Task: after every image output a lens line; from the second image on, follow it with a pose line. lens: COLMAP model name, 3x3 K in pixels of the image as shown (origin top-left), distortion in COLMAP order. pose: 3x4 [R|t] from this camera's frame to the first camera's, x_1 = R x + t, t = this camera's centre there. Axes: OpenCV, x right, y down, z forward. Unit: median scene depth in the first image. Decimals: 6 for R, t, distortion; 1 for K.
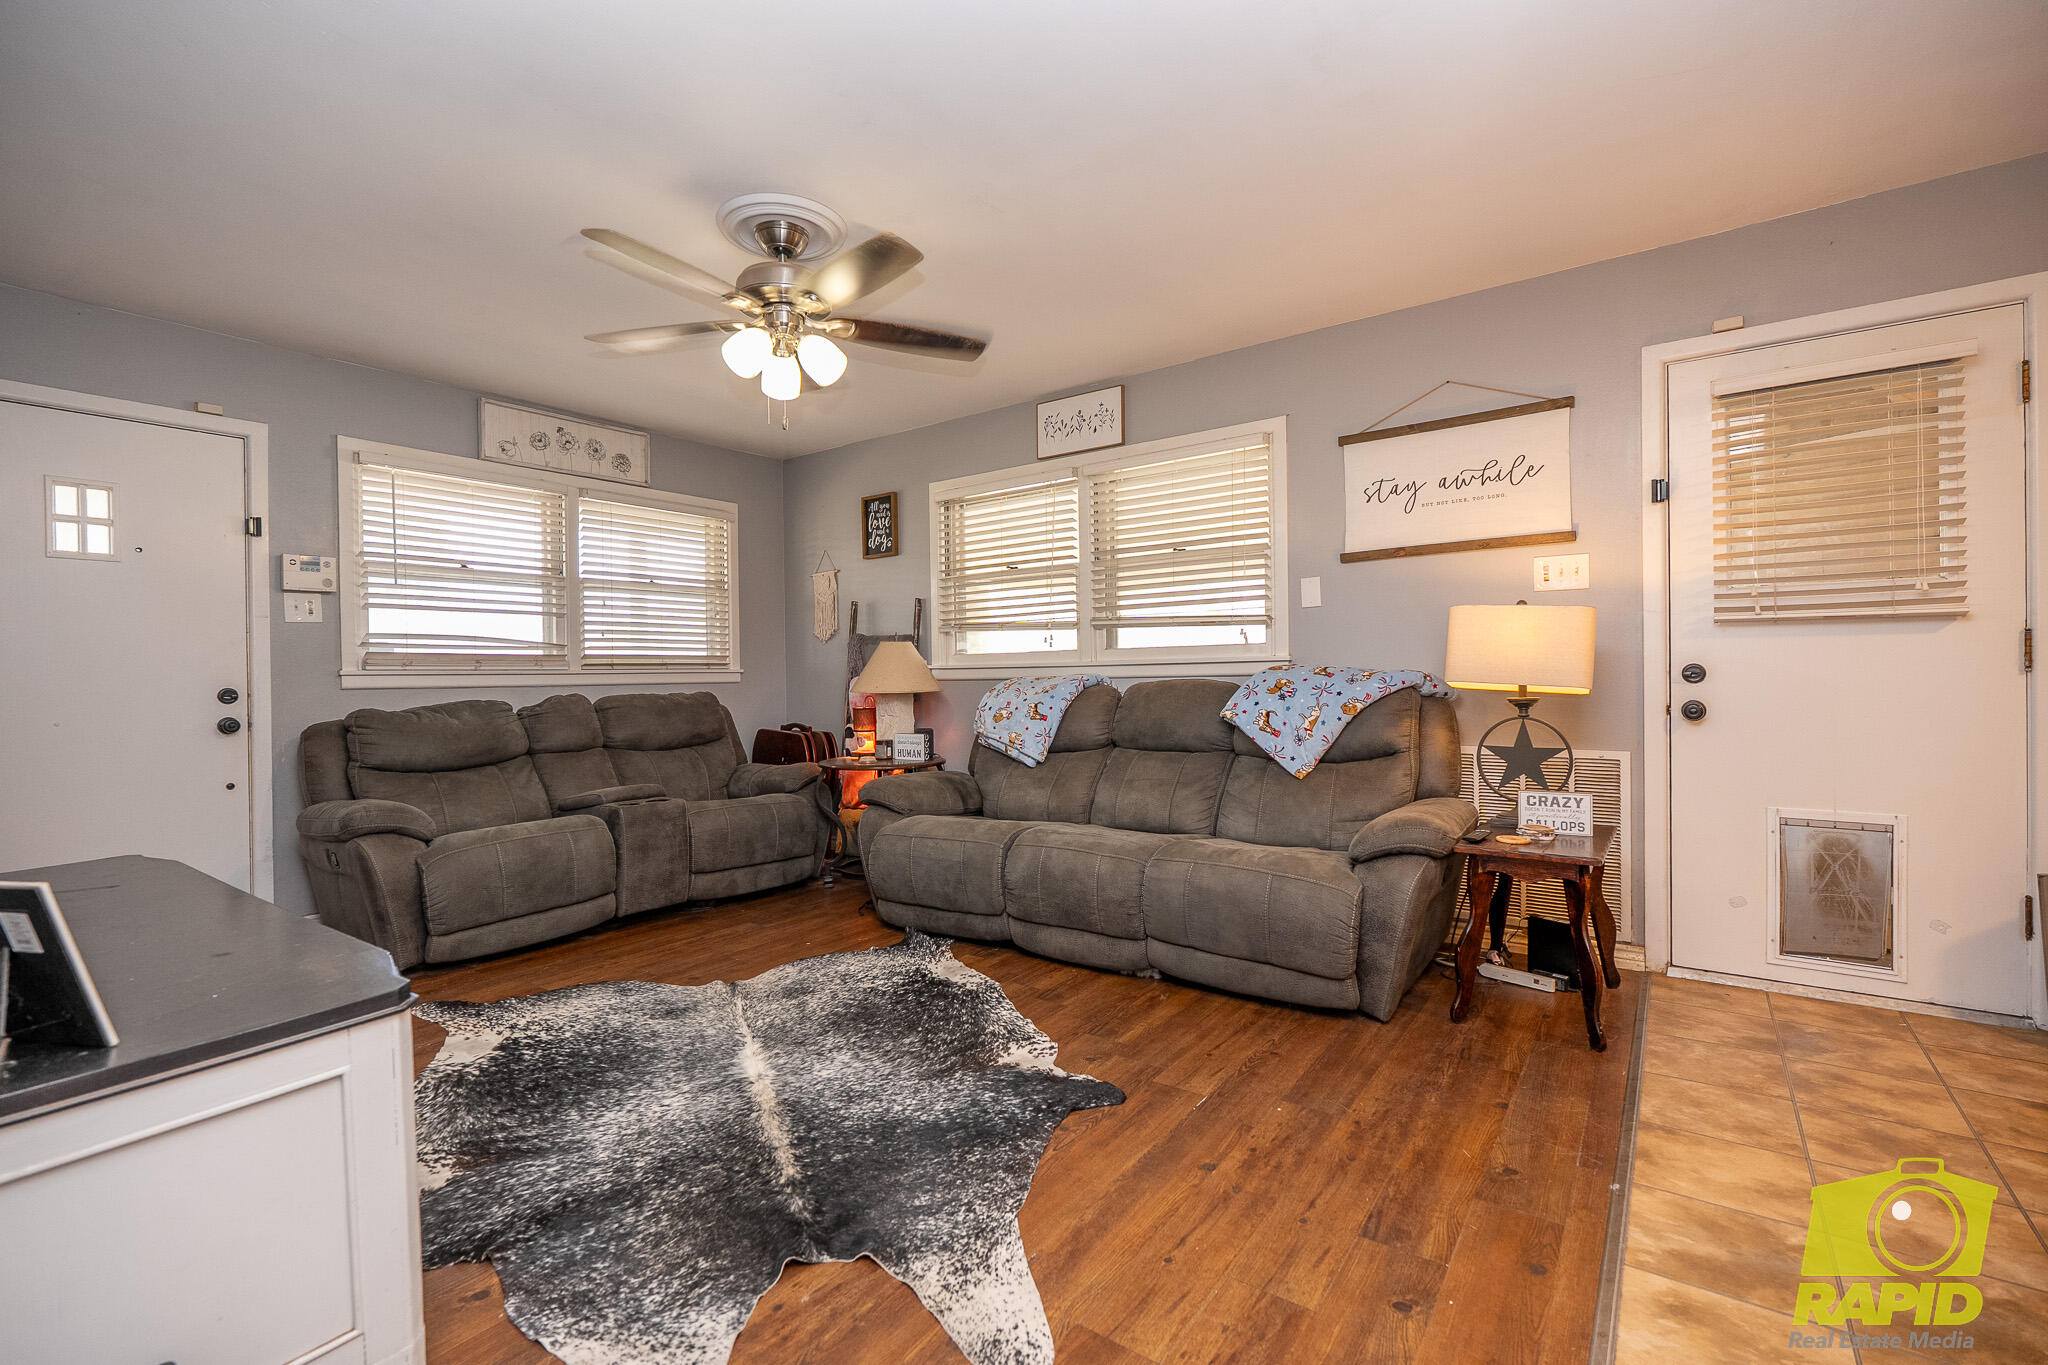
lens RADIAL K [[896.2, 0, 1020.8], [0, 896.2, 680.3], [0, 0, 1]] dist [-0.008474, 0.001318]
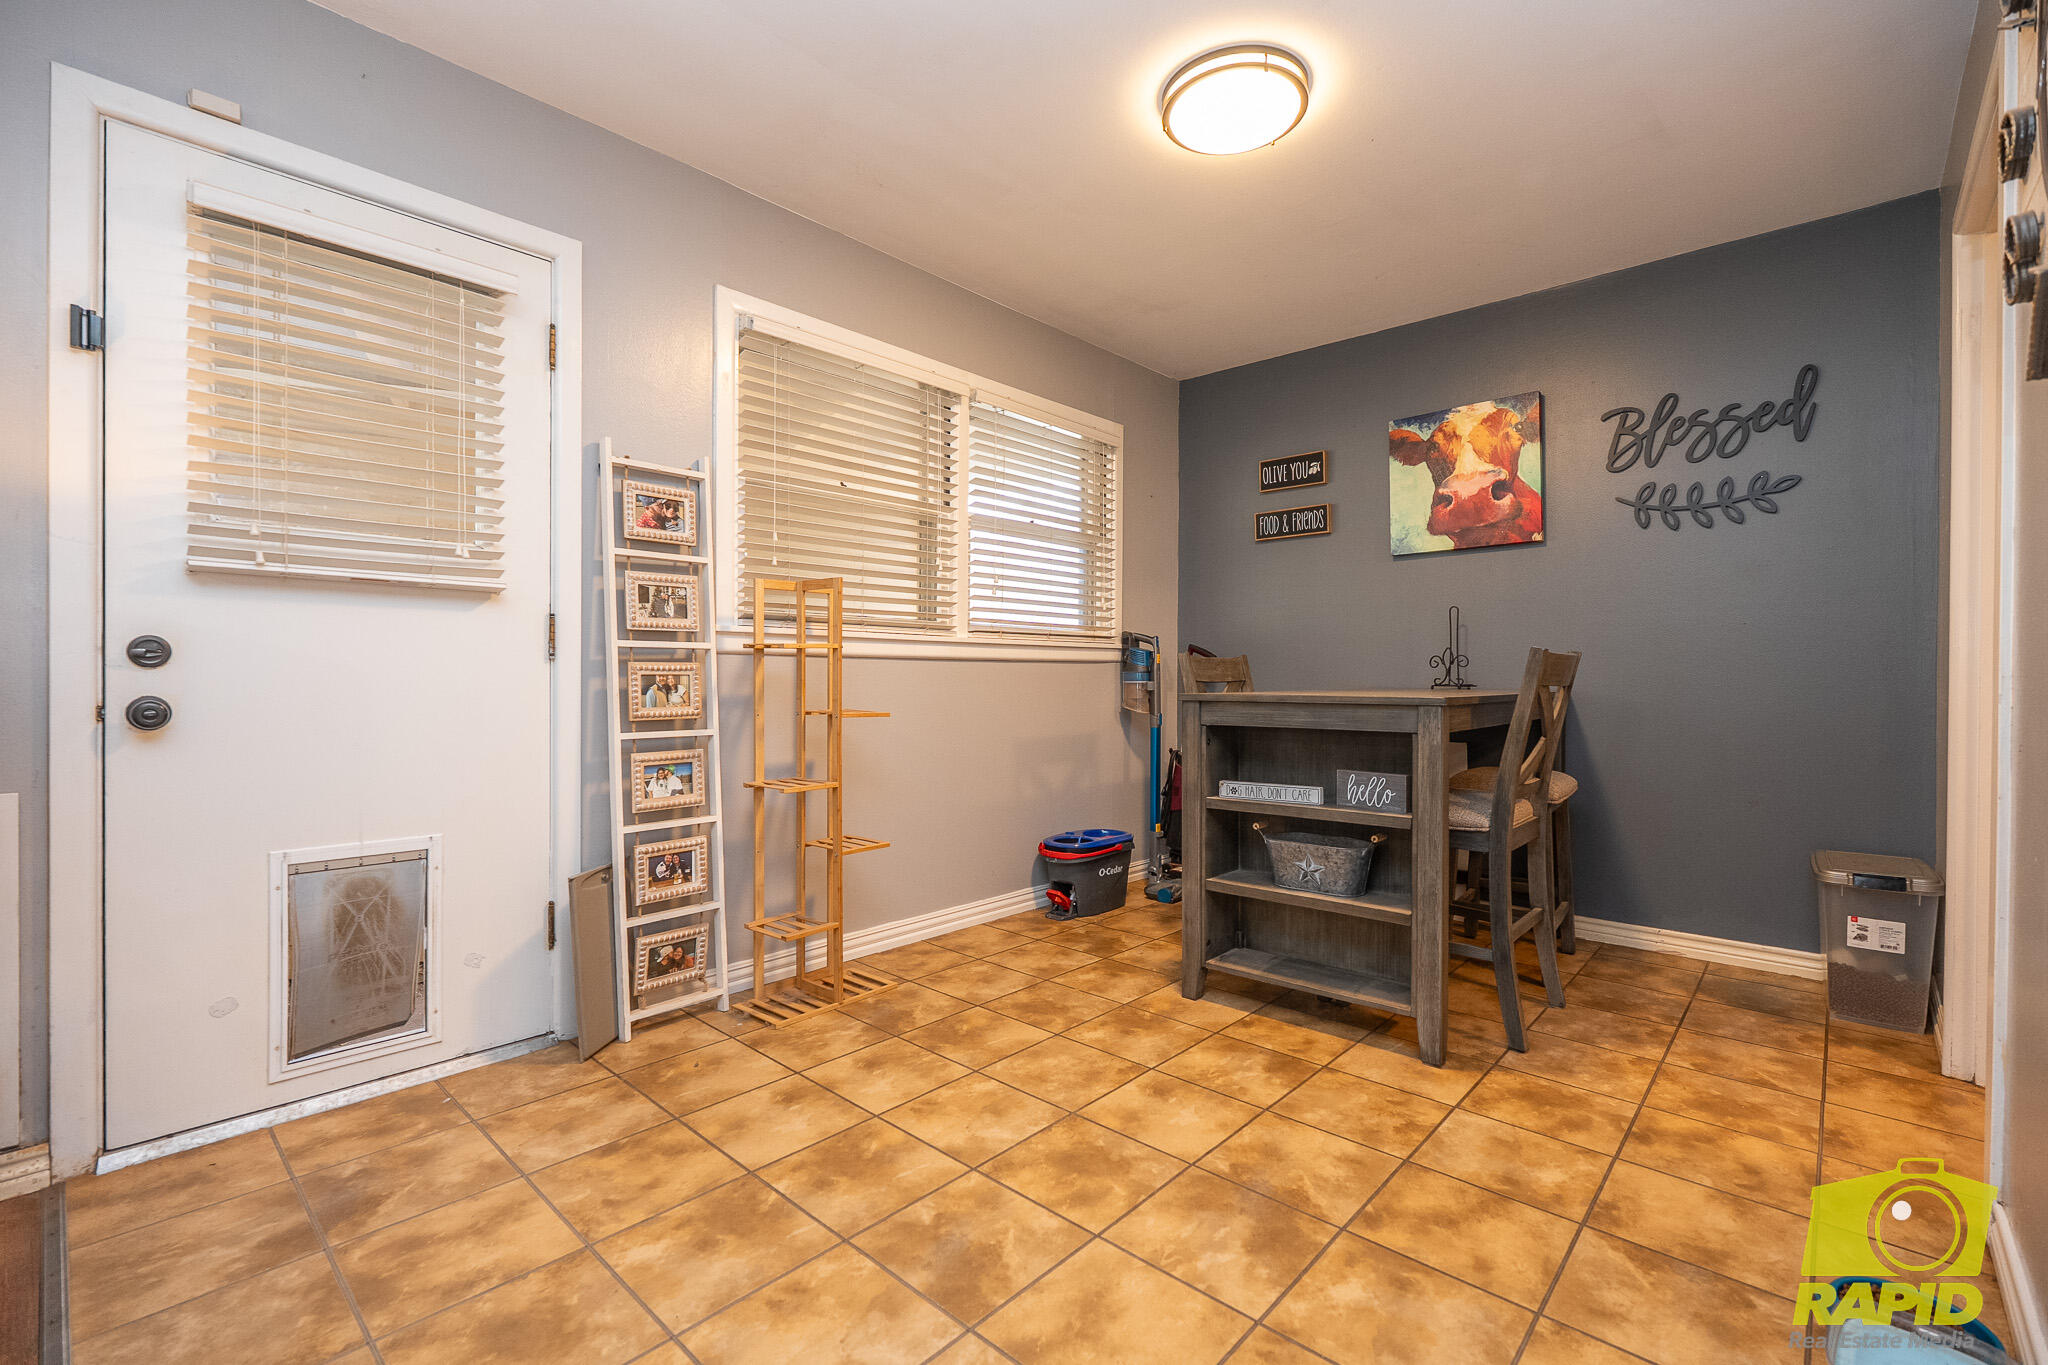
lens RADIAL K [[896.2, 0, 1023.5], [0, 896.2, 680.6], [0, 0, 1]] dist [-0.008474, 0.001318]
pose [[0.105935, 0.006388, 0.994353, 0.233731], [0.001171, 0.999978, -0.006549, 0.017375], [-0.994372, 0.001858, 0.105925, 0.372597]]
